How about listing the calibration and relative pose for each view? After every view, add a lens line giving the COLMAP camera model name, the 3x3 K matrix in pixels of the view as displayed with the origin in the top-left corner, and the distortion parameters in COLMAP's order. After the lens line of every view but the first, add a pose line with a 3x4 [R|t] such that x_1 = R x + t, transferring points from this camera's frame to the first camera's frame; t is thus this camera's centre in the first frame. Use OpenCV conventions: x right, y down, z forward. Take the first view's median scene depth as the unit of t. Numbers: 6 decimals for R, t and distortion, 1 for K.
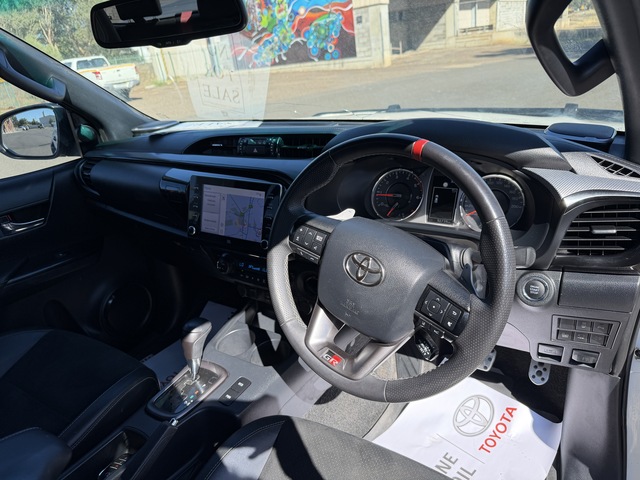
lens RADIAL K [[446.1, 0, 319.6], [0, 446.1, 242.4], [0, 0, 1]] dist [0.036432, -0.053101]
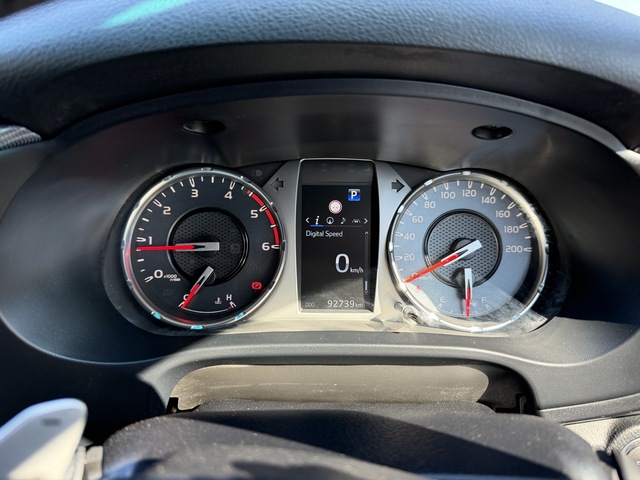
lens RADIAL K [[446.1, 0, 290.6], [0, 446.1, 240.7], [0, 0, 1]] dist [0.036432, -0.053101]
pose [[0.850662, -0.110648, 0.513937, 0.049330], [0.135375, 0.990736, -0.010771, -0.089031], [-0.507984, 0.078736, 0.857760, 0.616482]]
